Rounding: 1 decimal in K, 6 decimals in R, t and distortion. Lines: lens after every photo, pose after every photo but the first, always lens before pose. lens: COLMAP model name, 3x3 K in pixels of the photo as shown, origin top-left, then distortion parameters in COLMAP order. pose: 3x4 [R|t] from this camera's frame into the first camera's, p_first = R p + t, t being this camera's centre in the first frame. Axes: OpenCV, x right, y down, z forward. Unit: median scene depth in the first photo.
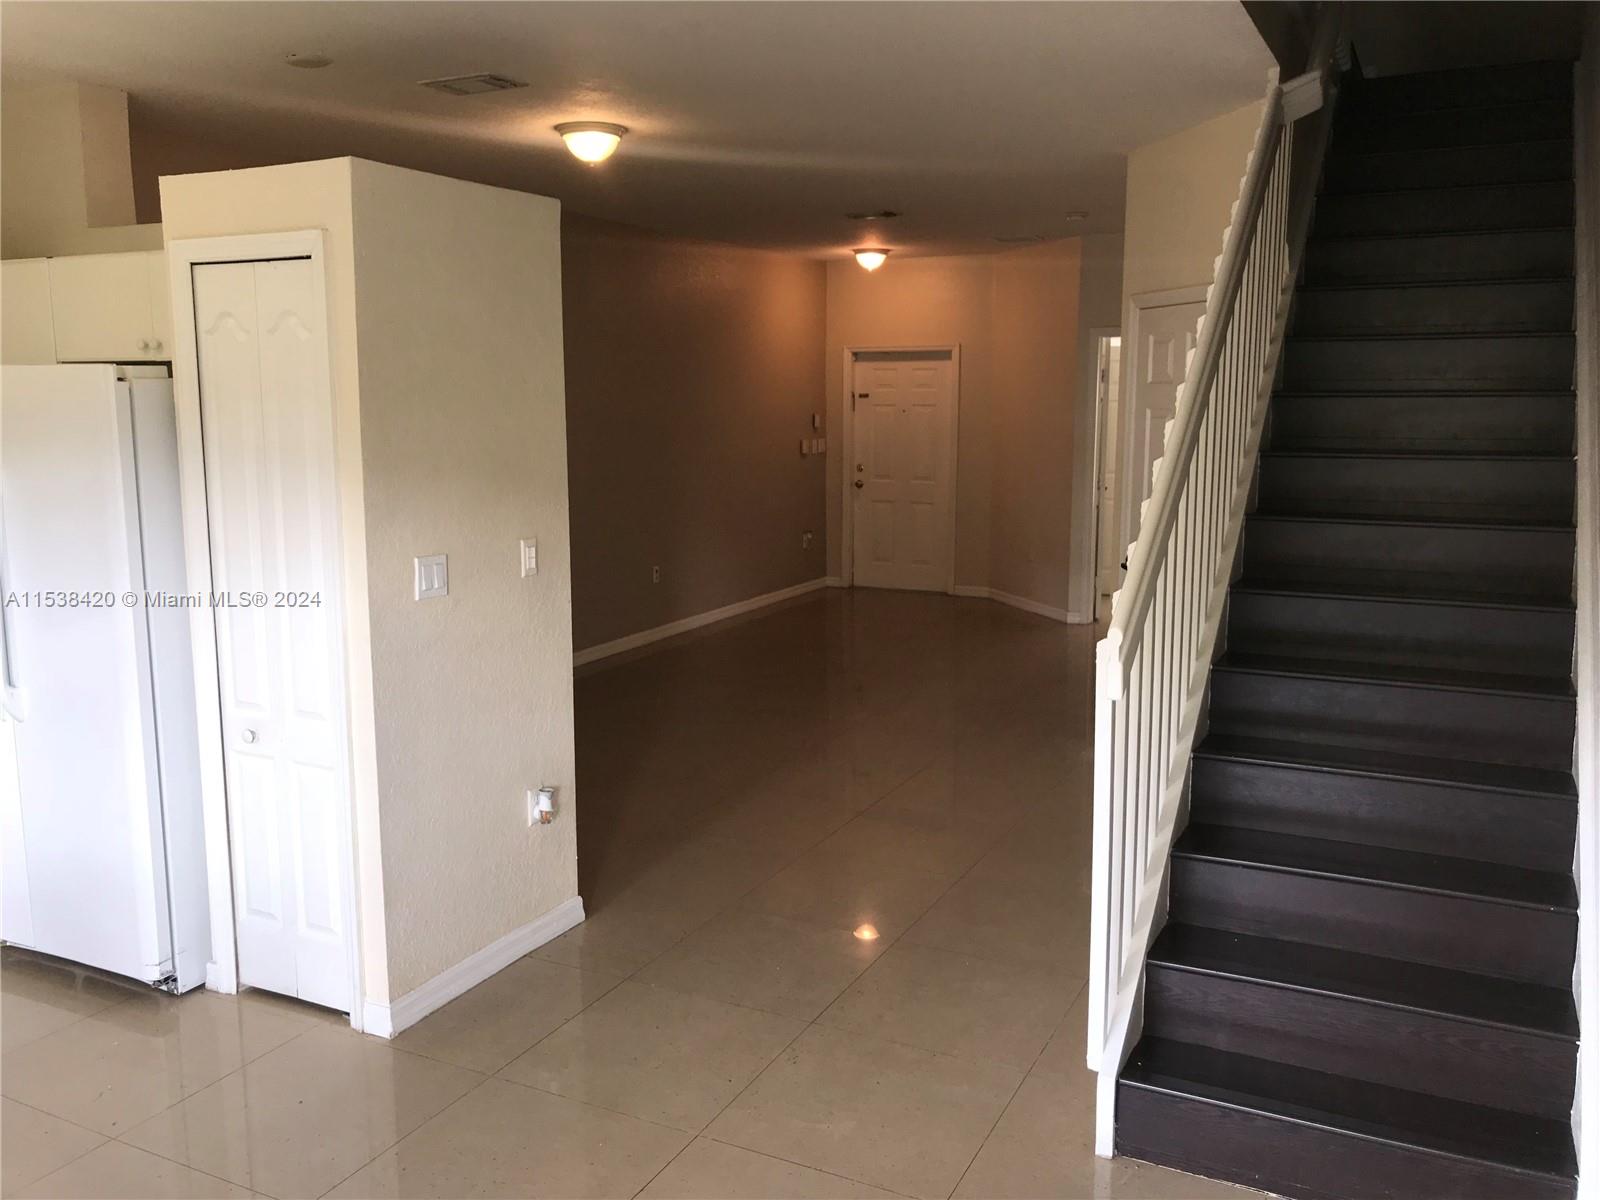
lens RADIAL K [[1317.0, 0, 793.6], [0, 1317.0, 589.7], [0, 0, 1]] dist [0.031548, -0.014169]
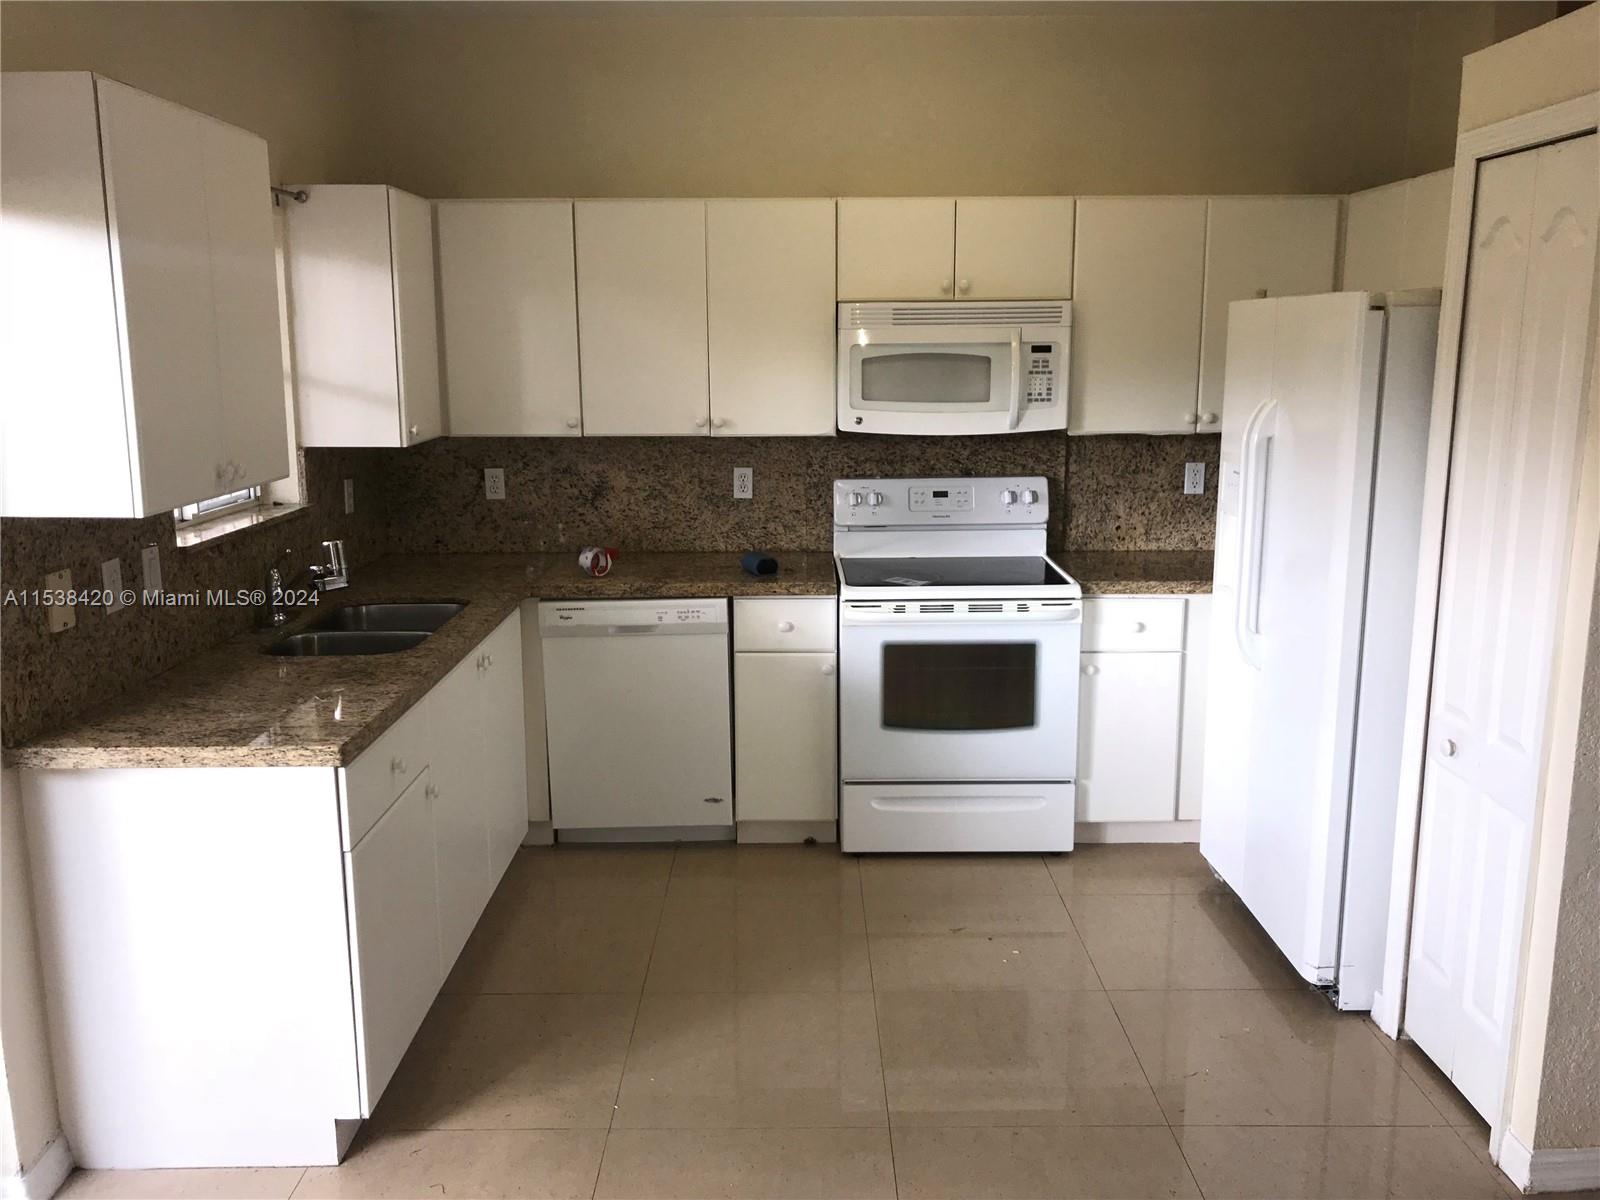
lens RADIAL K [[1317.0, 0, 794.9], [0, 1317.0, 598.6], [0, 0, 1]] dist [0.031548, -0.014169]
pose [[0.444272, 0.166485, -0.880287, 0.112239], [-0.131208, 0.984078, 0.119896, -0.024407], [0.886232, 0.062234, 0.459042, 0.261548]]
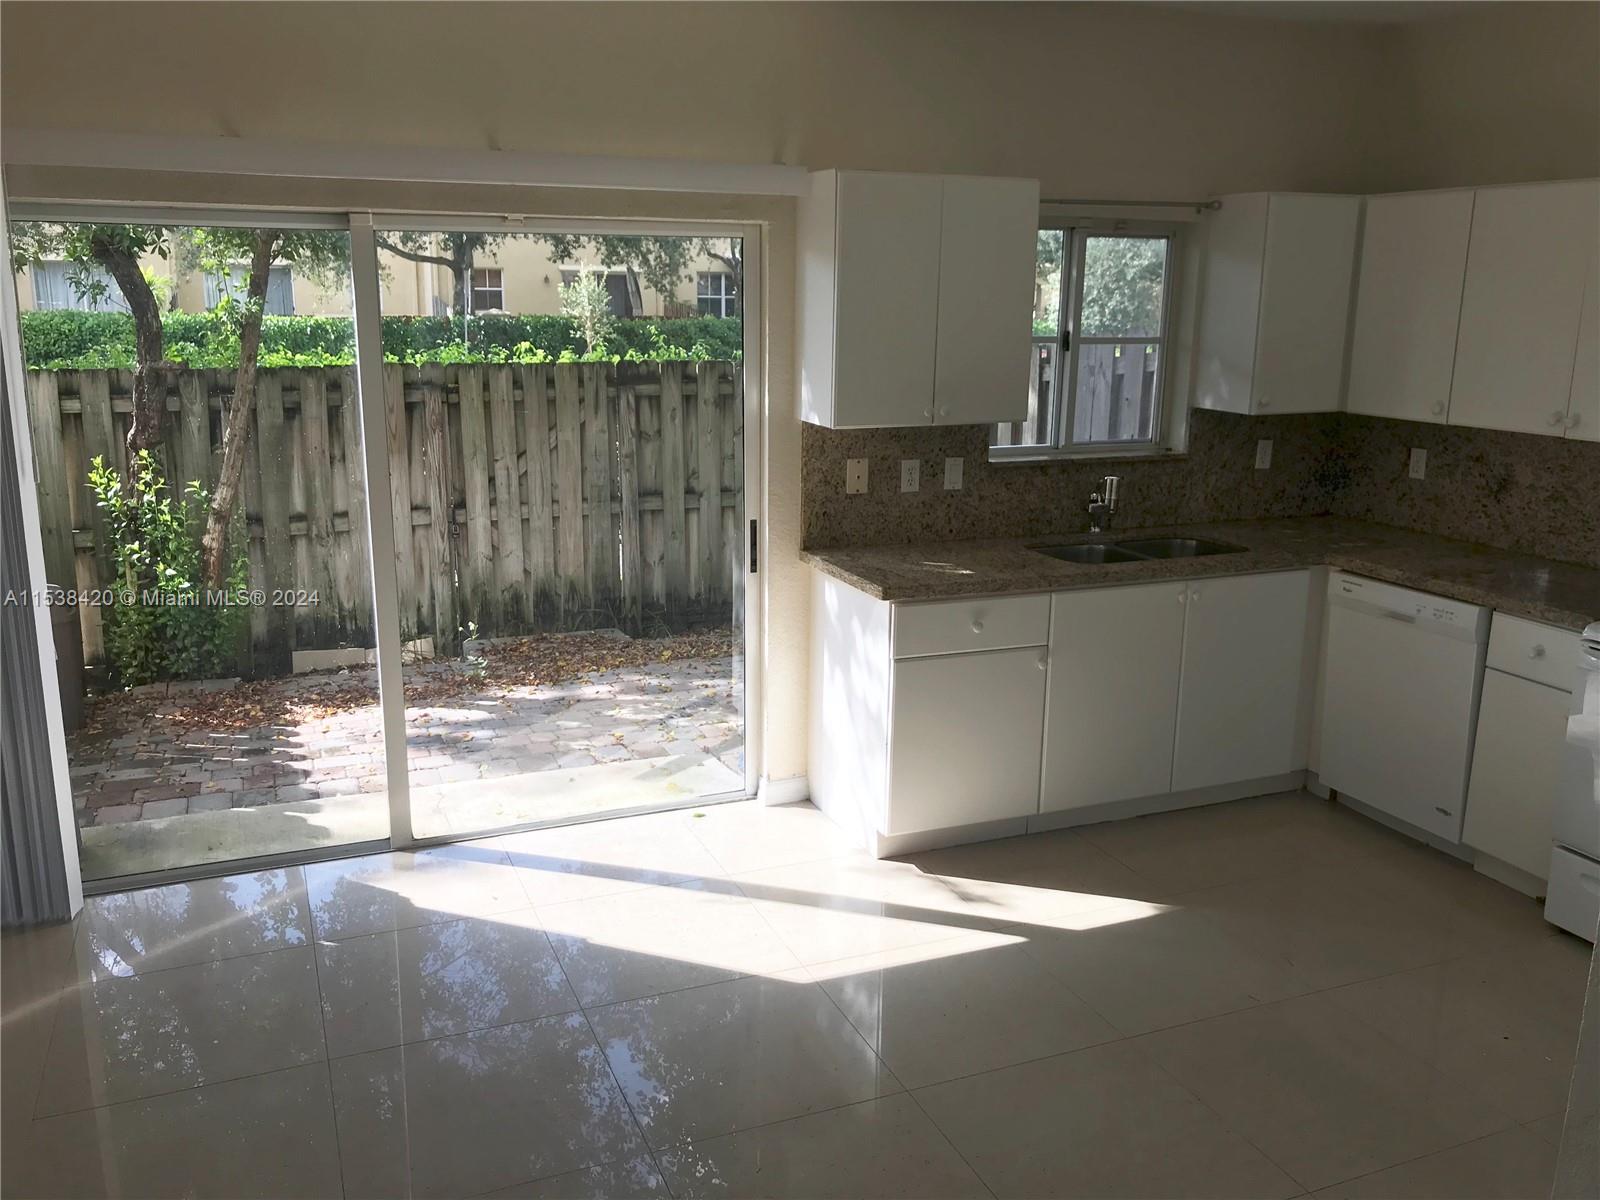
lens RADIAL K [[1317.0, 0, 793.4], [0, 1317.0, 598.7], [0, 0, 1]] dist [0.031548, -0.014169]
pose [[-0.661412, 0.160729, -0.732598, 0.293987], [-0.128858, 0.937893, 0.322107, -0.208838], [0.738870, 0.307446, -0.599623, 1.193601]]
